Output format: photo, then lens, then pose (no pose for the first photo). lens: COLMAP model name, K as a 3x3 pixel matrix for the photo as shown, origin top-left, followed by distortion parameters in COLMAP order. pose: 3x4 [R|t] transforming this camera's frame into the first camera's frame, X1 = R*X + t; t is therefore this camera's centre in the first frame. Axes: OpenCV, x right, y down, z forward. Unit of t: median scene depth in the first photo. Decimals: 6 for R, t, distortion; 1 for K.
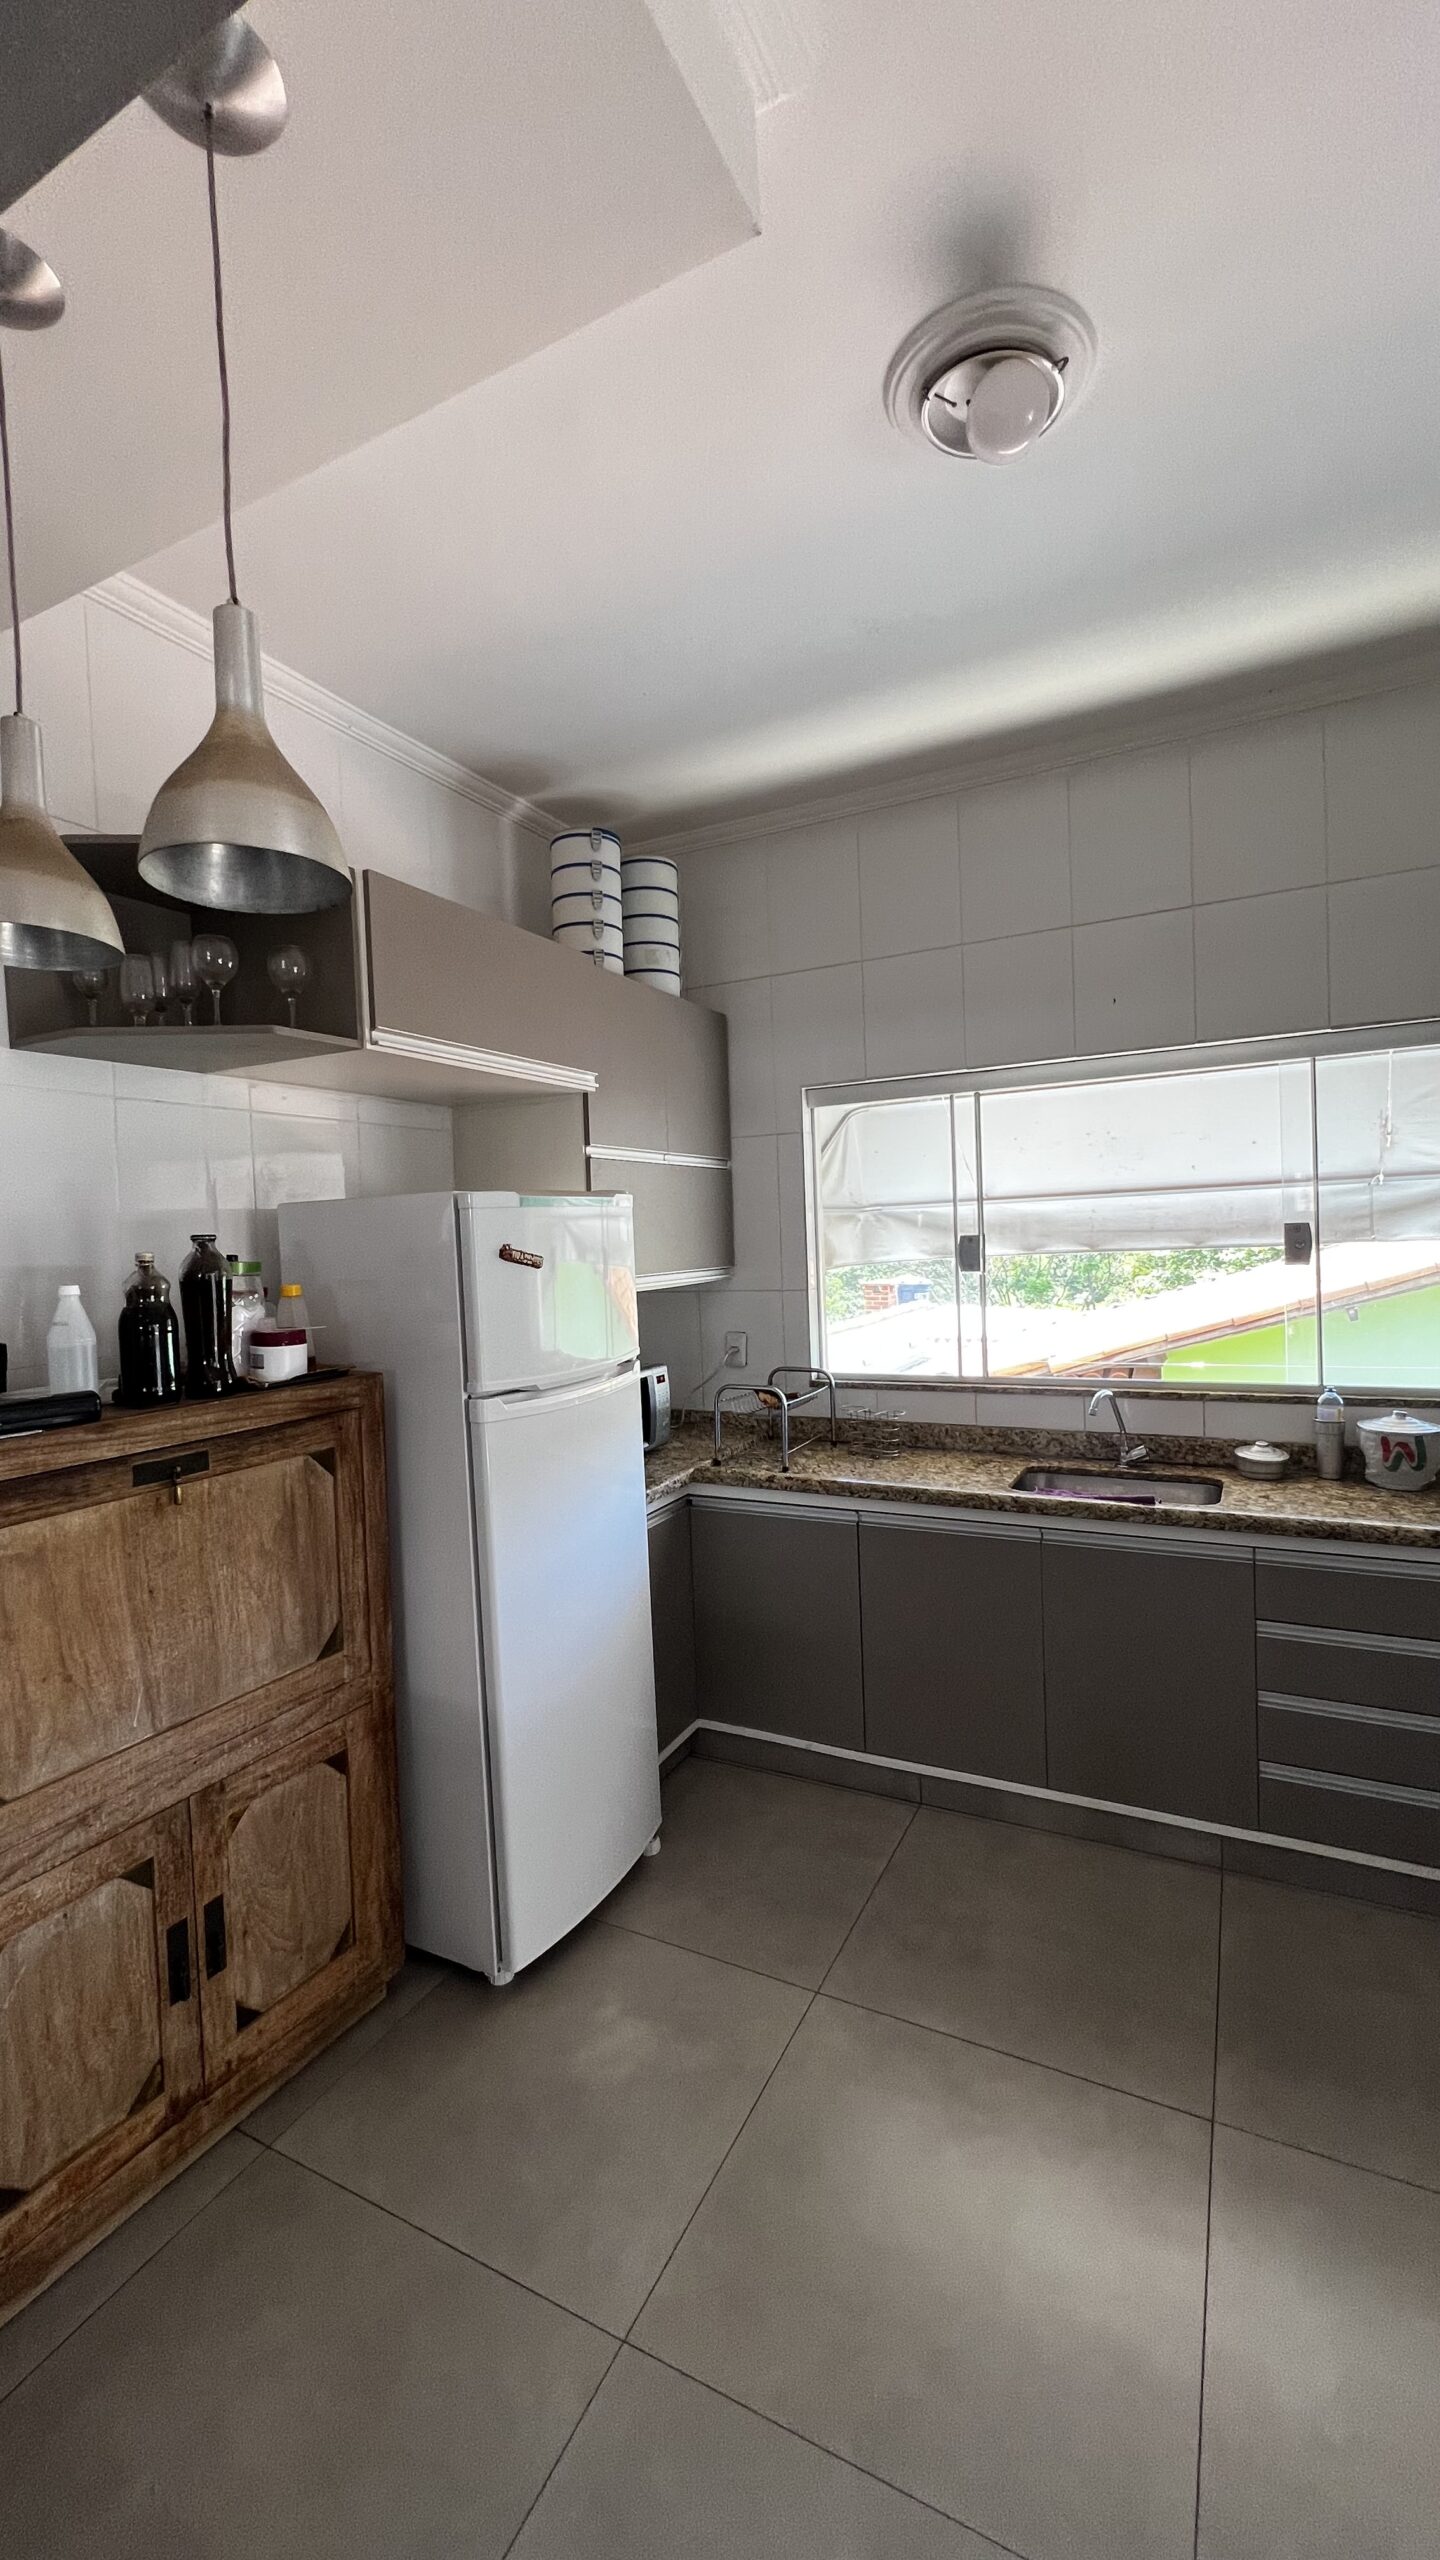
lens RADIAL K [[1028.9, 0, 718.4], [0, 1028.9, 1274.0], [0, 0, 1]] dist [-0.001578, 0.000093]
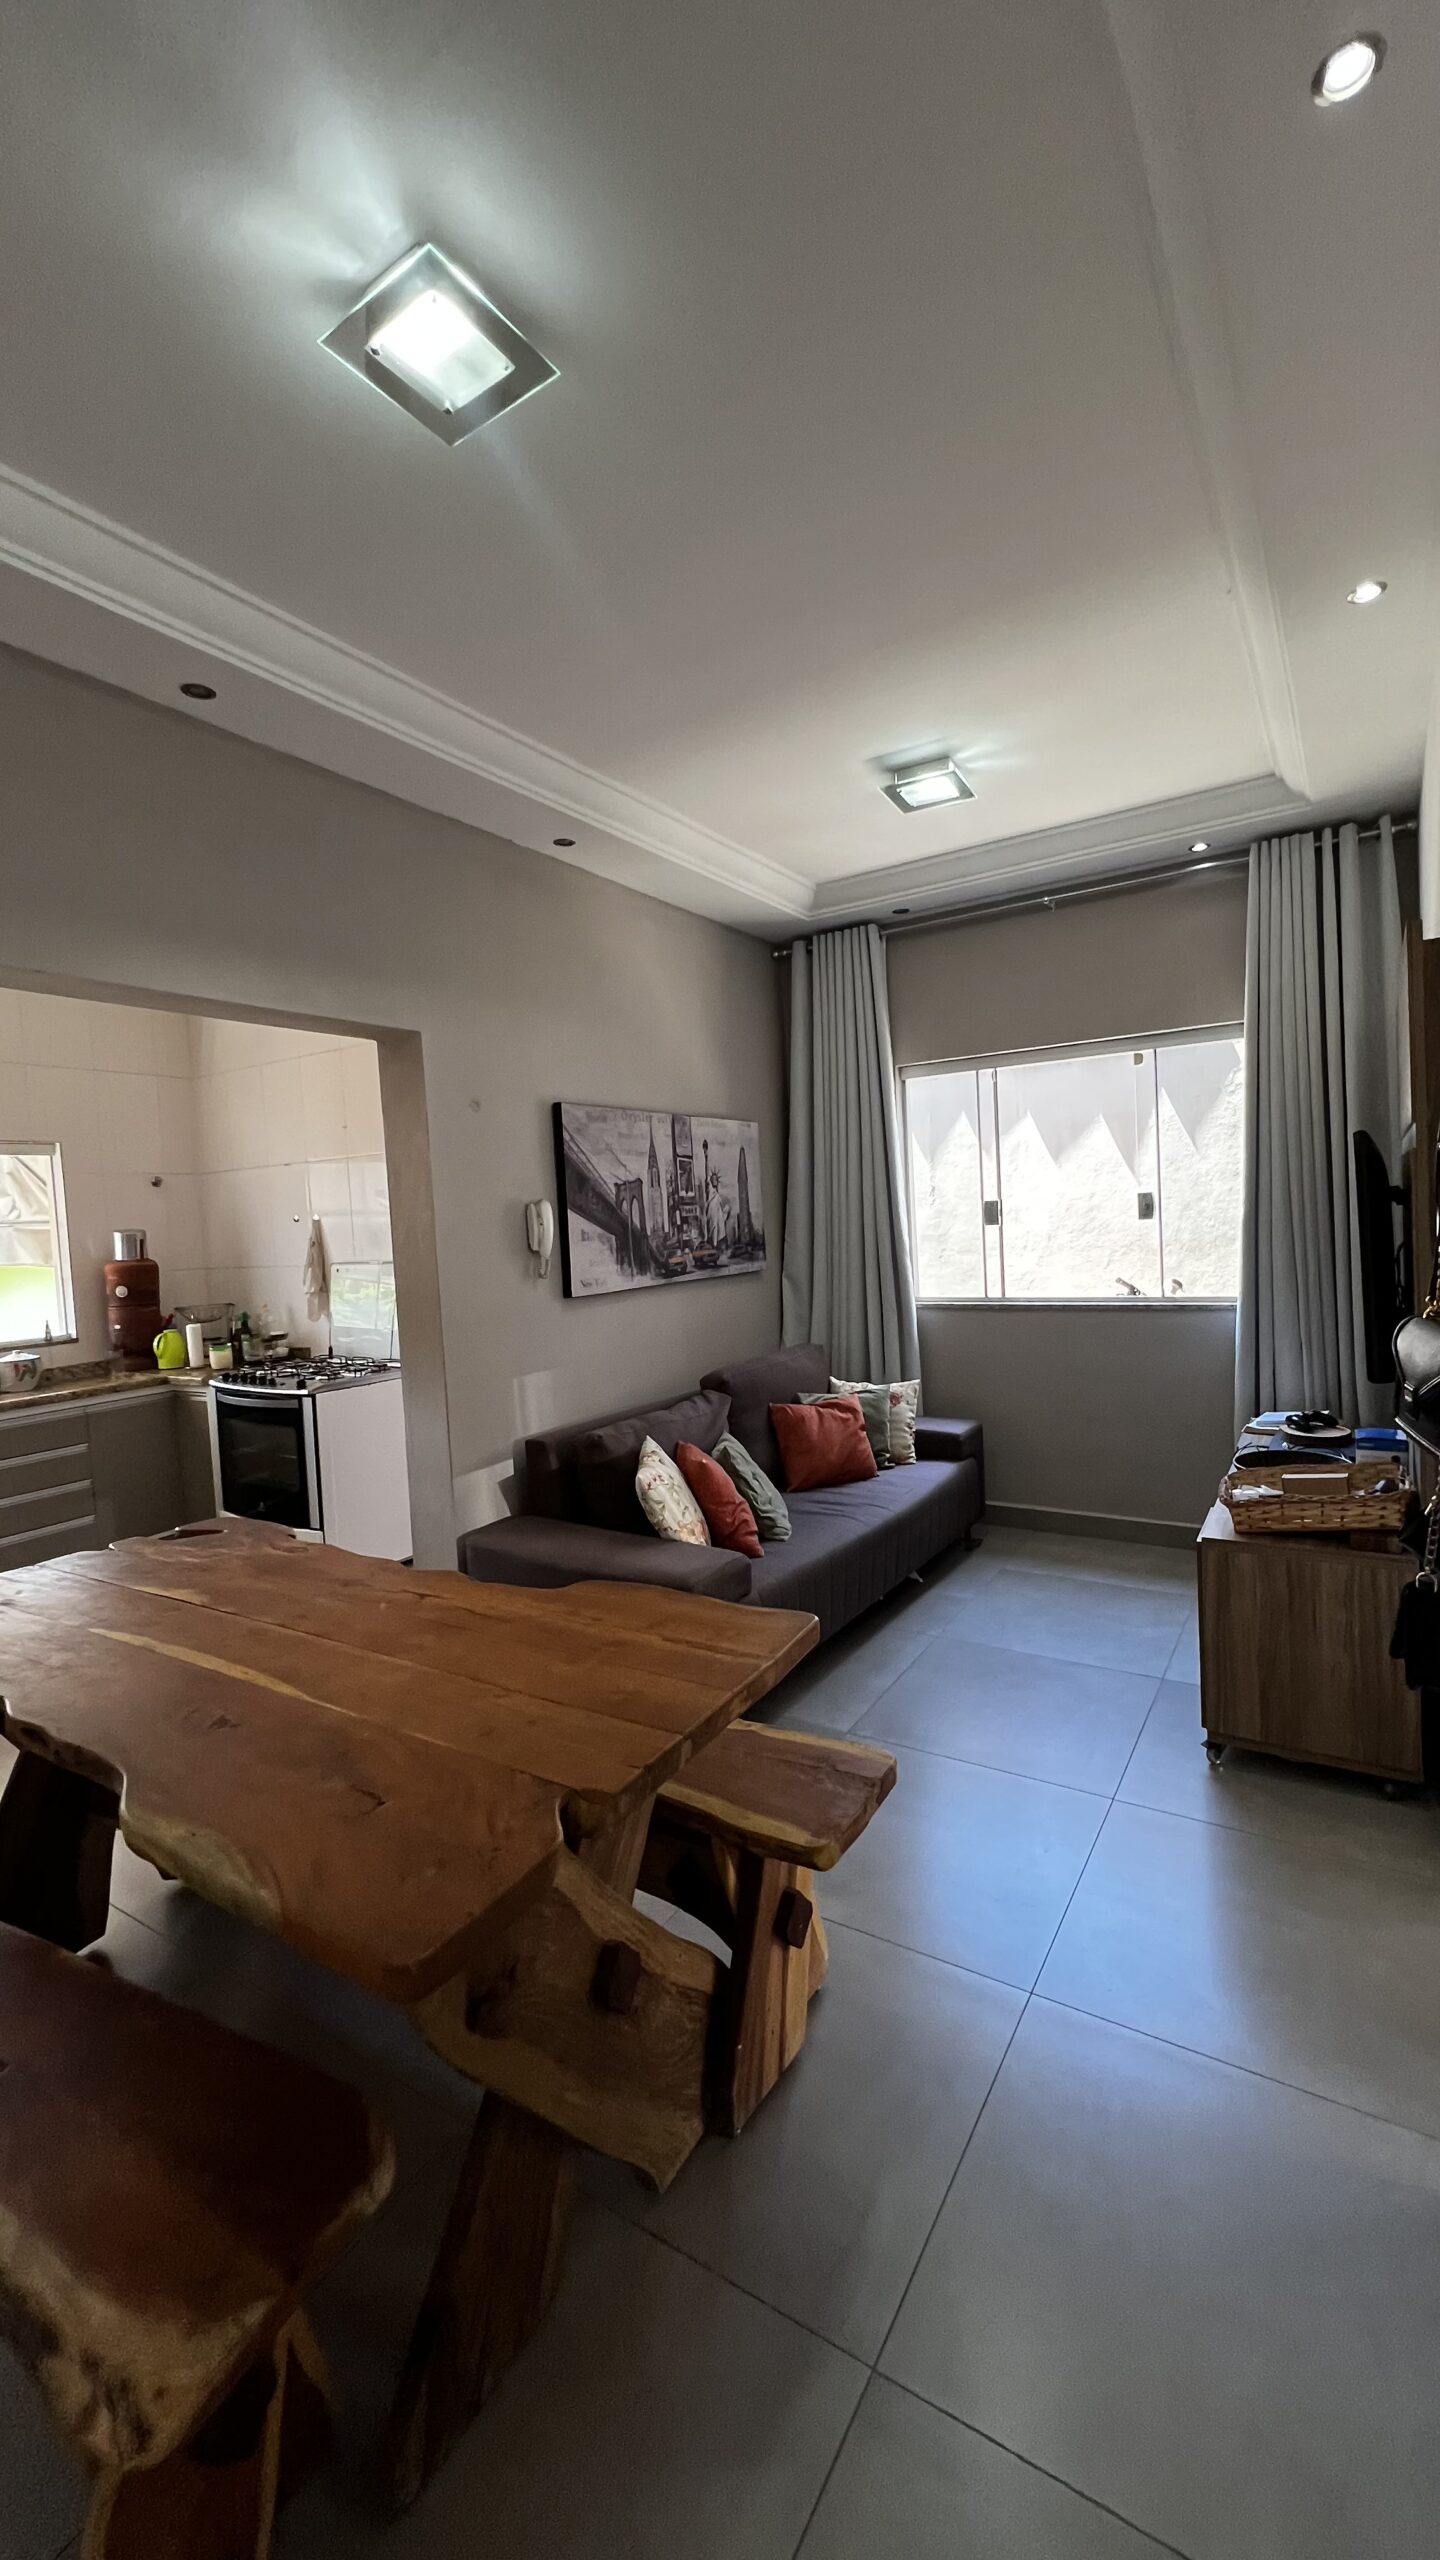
lens RADIAL K [[1025.0, 0, 723.1], [0, 1025.0, 1273.1], [0, 0, 1]] dist [-0.000381, -0.000138]
pose [[0.091049, -0.019749, 0.995651, -1.035978], [0.087854, 0.996064, 0.011723, 0.081585], [-0.991964, 0.086405, 0.092426, -0.442234]]
